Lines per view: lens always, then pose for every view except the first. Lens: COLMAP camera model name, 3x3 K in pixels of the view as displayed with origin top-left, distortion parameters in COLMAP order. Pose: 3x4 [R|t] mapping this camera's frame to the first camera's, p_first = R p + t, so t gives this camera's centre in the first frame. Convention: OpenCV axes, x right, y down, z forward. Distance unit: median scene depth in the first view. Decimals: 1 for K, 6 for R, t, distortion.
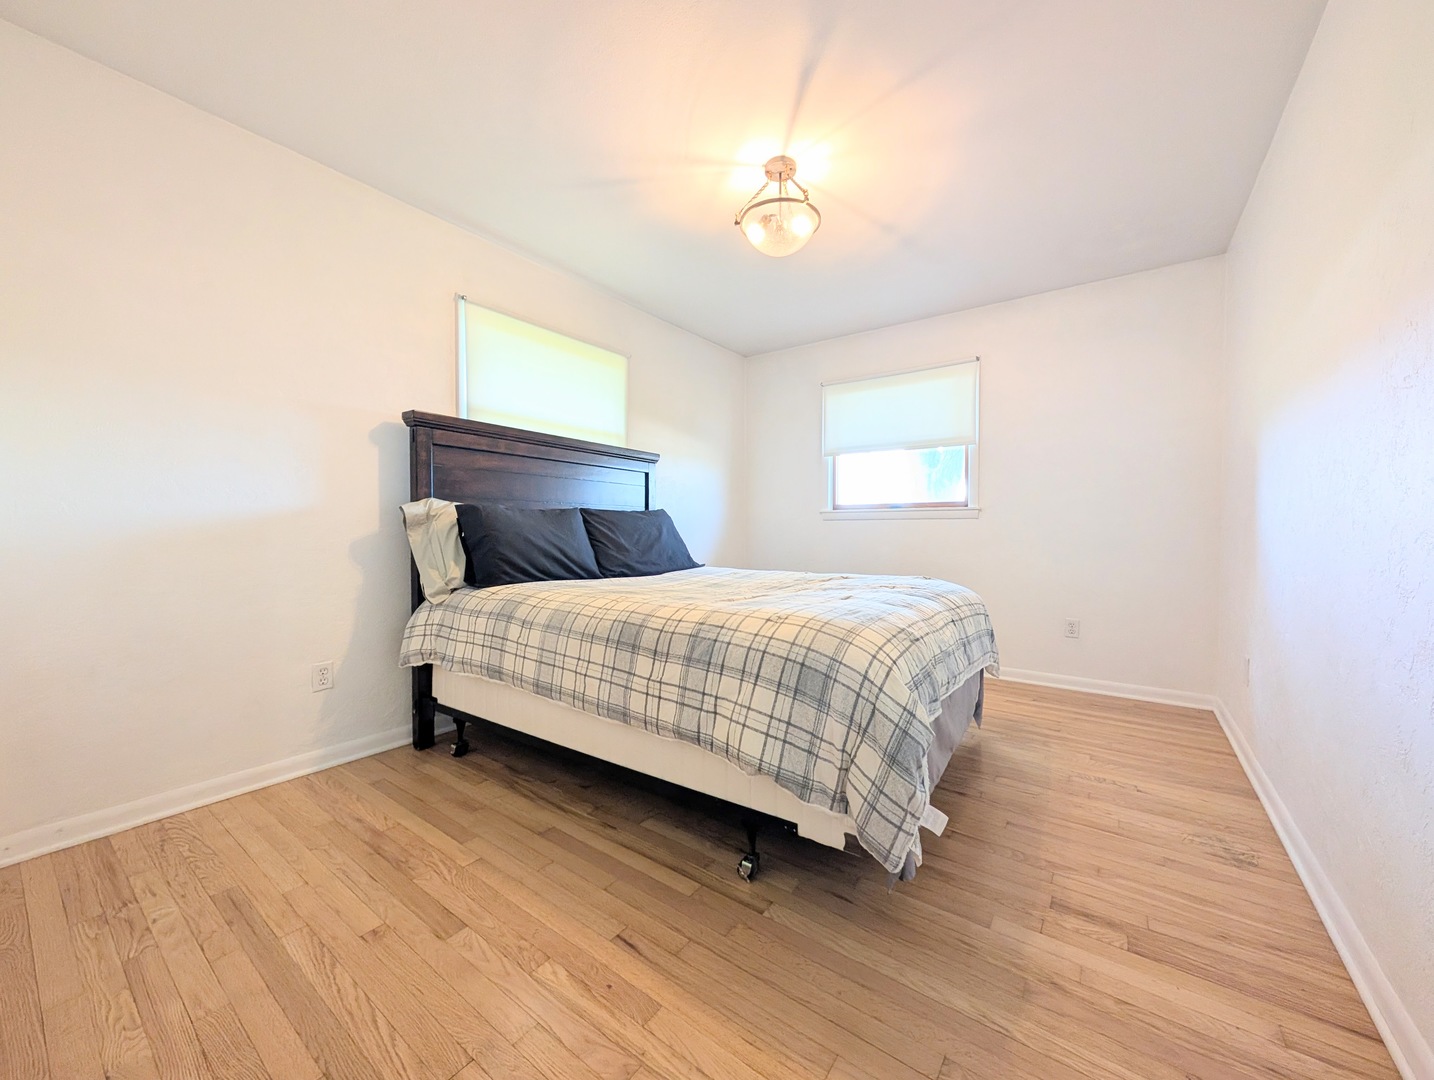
lens RADIAL K [[542.1, 0, 723.3], [0, 542.1, 540.6], [0, 0, 1]] dist [0.001539, -0.000266]
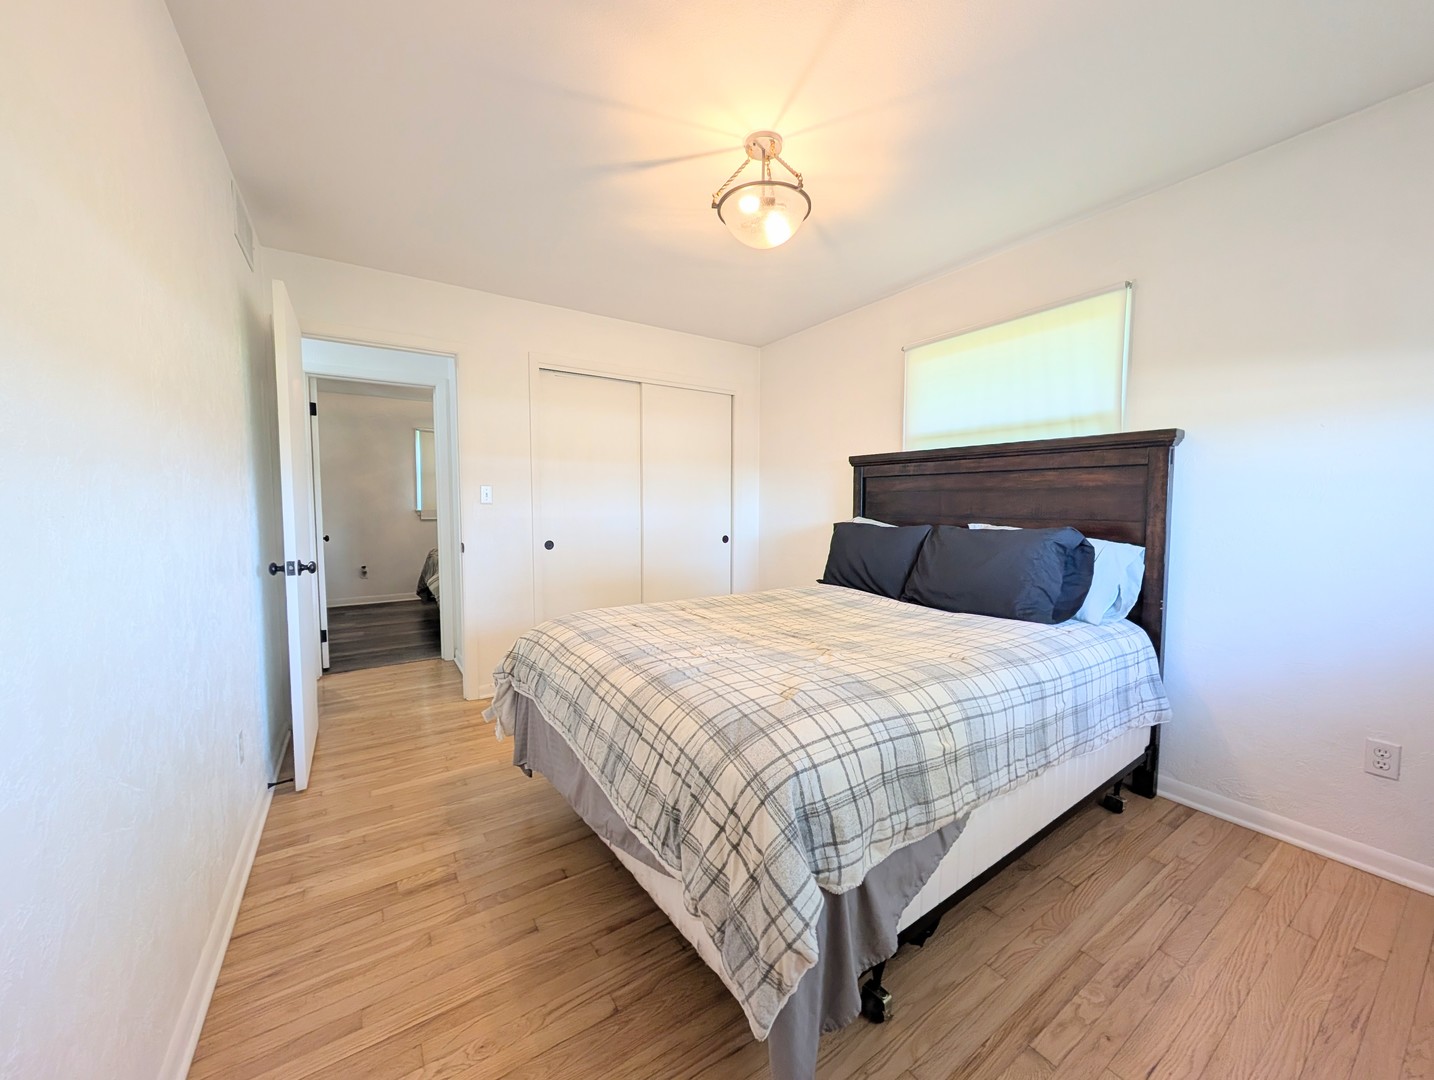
lens RADIAL K [[542.1, 0, 723.3], [0, 542.1, 540.6], [0, 0, 1]] dist [0.001539, -0.000266]
pose [[-0.349106, 0.054824, -0.935478, 1.321511], [-0.024202, 0.997427, 0.067487, -0.156479], [0.936771, 0.046201, -0.346881, 1.725776]]
